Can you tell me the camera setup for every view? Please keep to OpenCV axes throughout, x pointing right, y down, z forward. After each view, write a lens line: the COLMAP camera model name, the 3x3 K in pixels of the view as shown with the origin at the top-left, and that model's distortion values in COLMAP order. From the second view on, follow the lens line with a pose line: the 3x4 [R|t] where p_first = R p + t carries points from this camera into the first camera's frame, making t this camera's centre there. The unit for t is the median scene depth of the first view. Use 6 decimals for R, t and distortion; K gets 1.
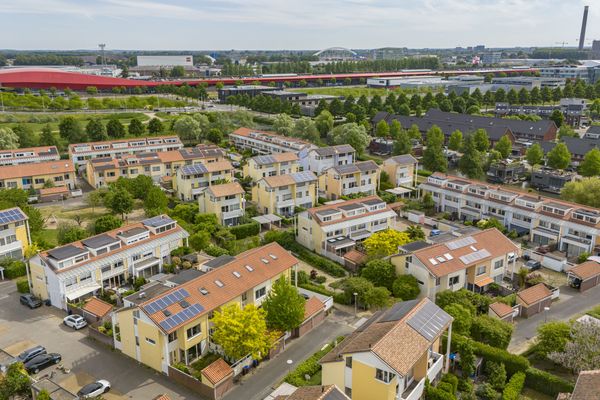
lens RADIAL K [[516.5, 0, 300.0], [0, 516.5, 200.0], [0, 0, 1]] dist [0.083204, -0.104216]
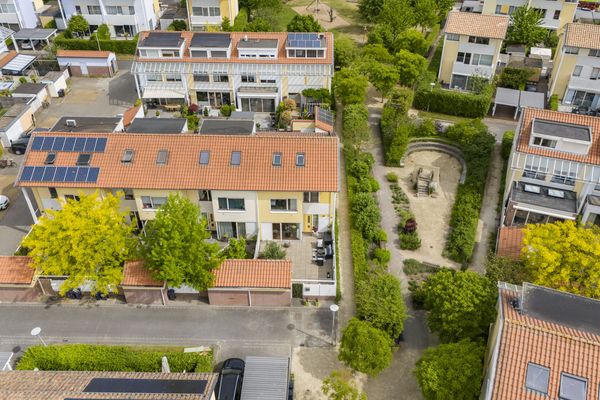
lens RADIAL K [[516.5, 0, 300.0], [0, 516.5, 200.0], [0, 0, 1]] dist [0.083204, -0.104216]
pose [[0.554342, 0.497546, -0.667198, 0.180308], [-0.227119, 0.861648, 0.453850, -0.054960], [0.800701, -0.100055, 0.590650, 0.363751]]
